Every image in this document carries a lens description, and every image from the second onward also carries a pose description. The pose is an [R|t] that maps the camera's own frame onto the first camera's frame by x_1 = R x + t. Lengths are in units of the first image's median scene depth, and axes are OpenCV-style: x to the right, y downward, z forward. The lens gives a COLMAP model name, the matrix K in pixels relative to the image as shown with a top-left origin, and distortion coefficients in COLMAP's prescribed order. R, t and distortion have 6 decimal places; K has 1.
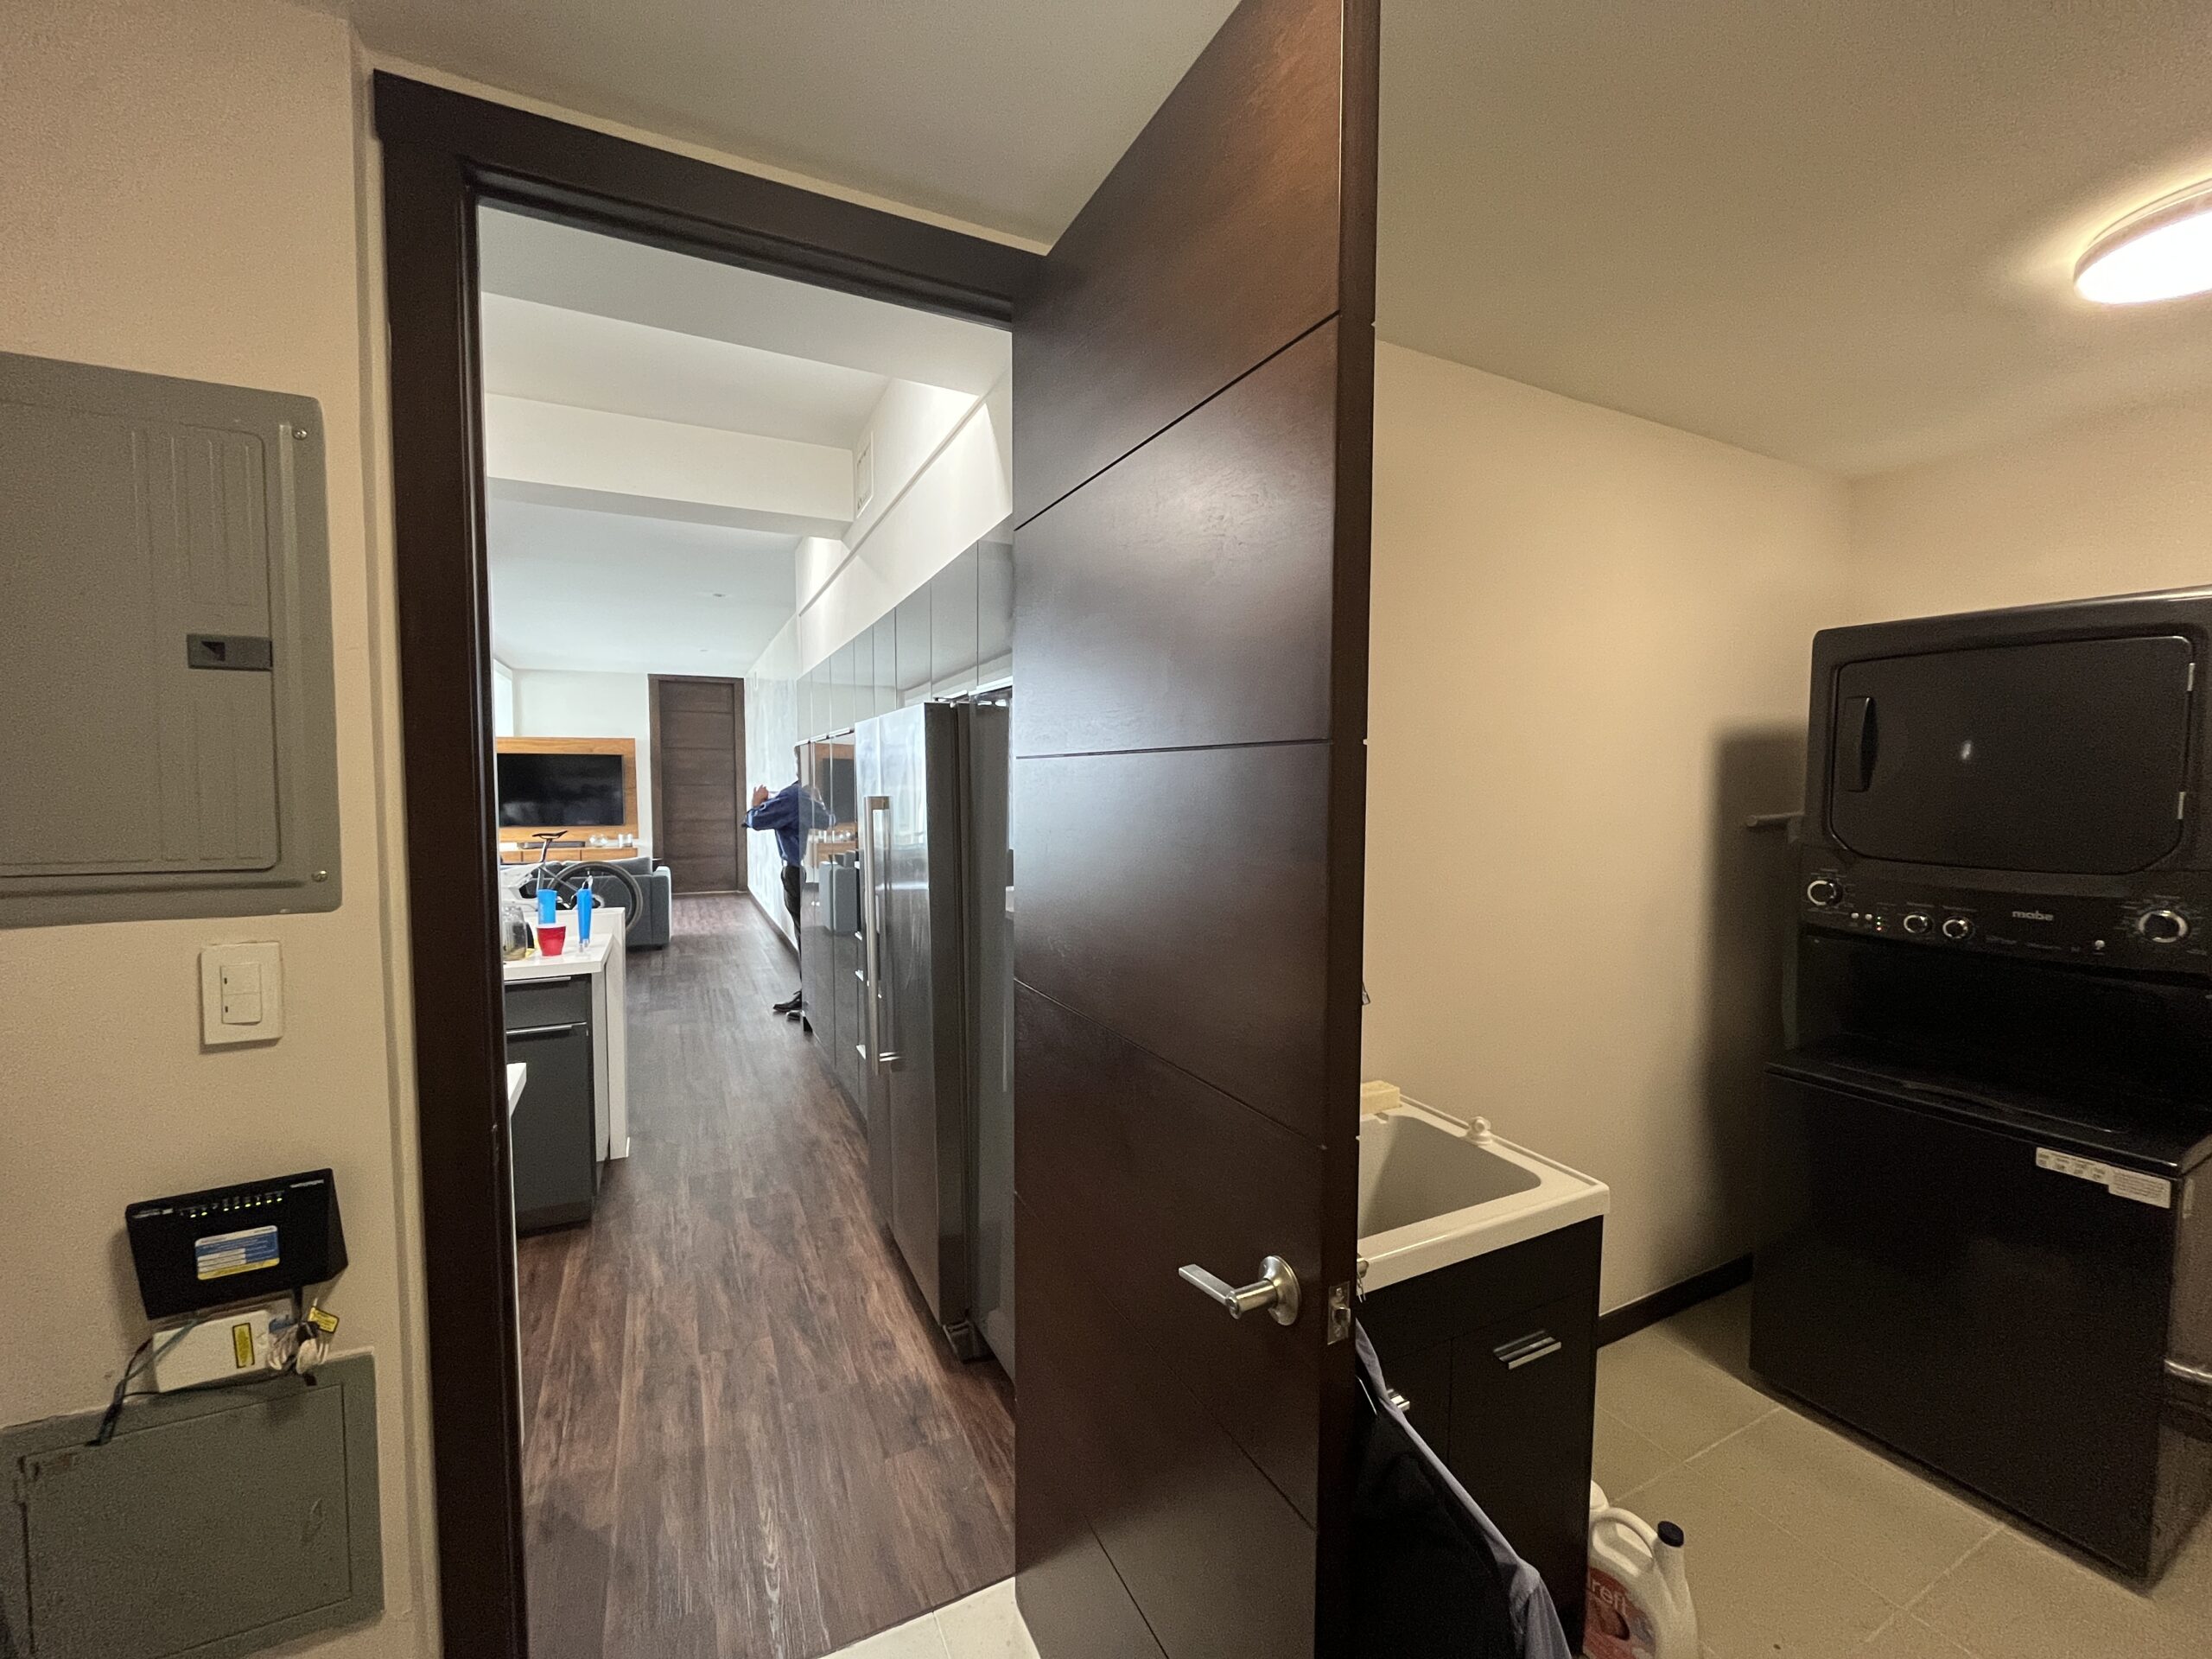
lens RADIAL K [[892.8, 0, 1108.8], [0, 892.8, 832.8], [0, 0, 1]] dist [-0.002024, -0.000619]
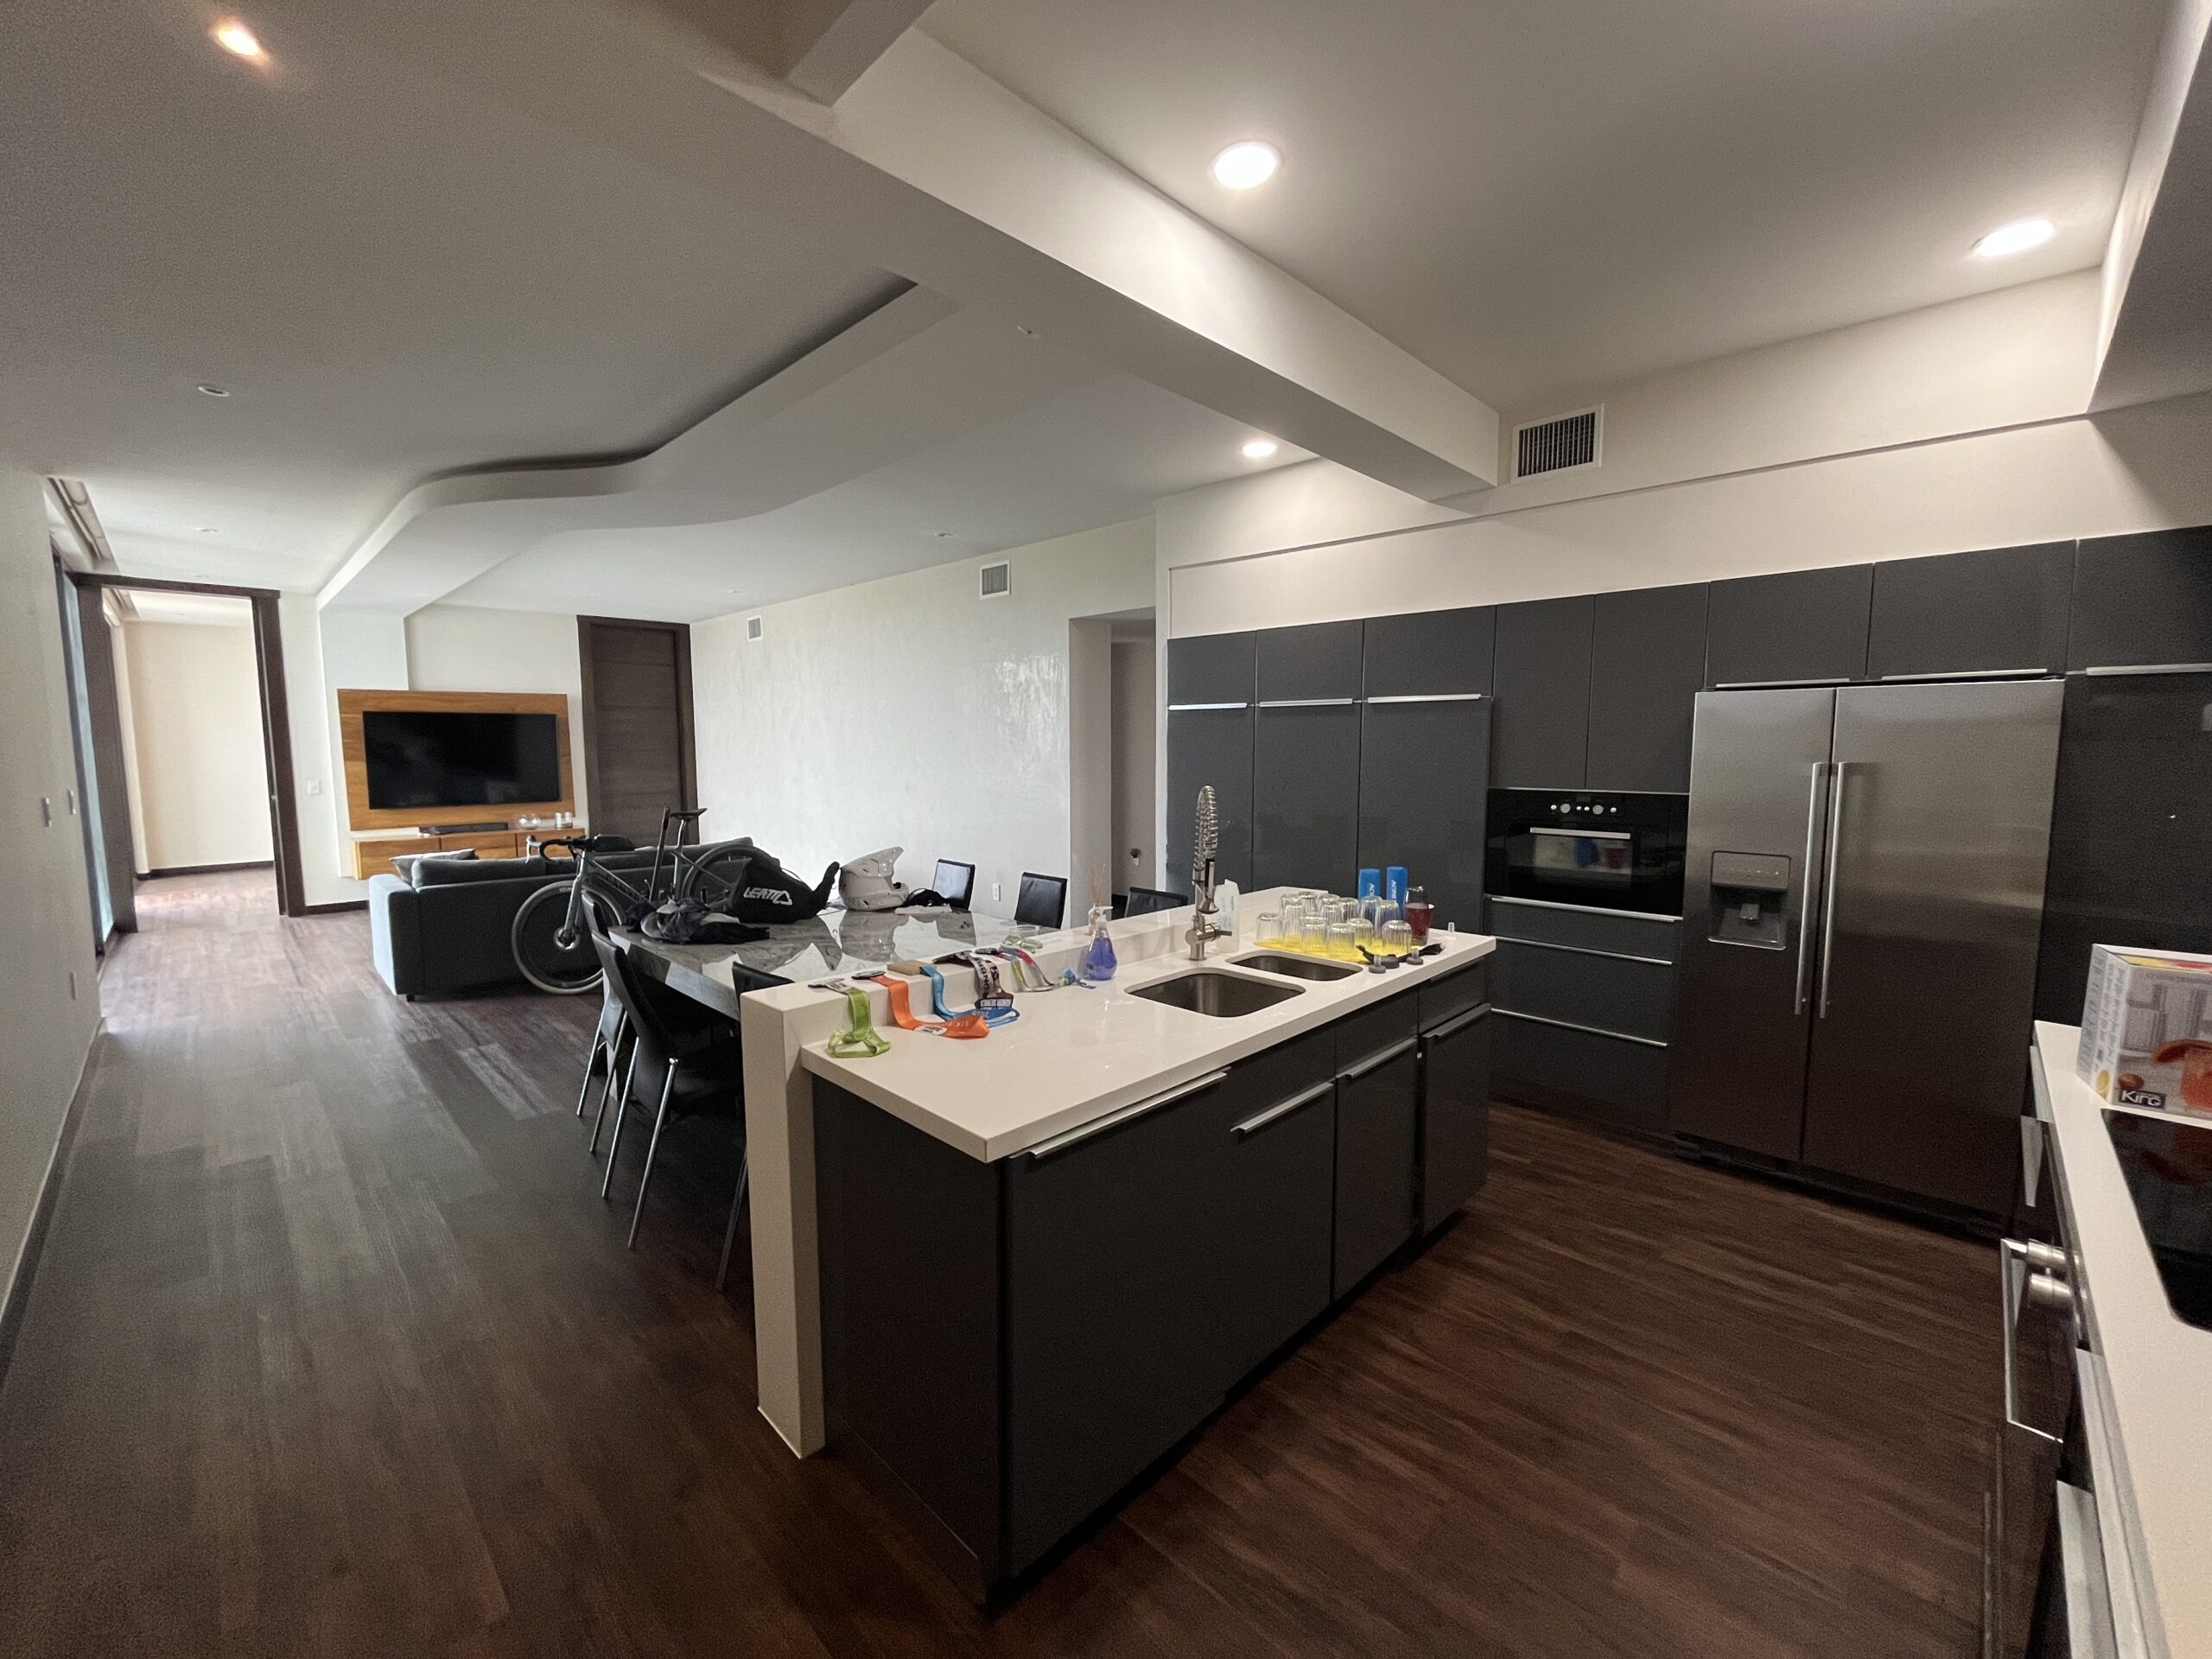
lens RADIAL K [[892.8, 0, 1116.5], [0, 892.8, 827.4], [0, 0, 1]] dist [-0.002024, -0.000619]
pose [[0.943746, -0.043785, 0.327758, -0.331433], [0.029971, 0.998441, 0.047083, -0.007689], [-0.329309, -0.034611, 0.943588, 0.062297]]
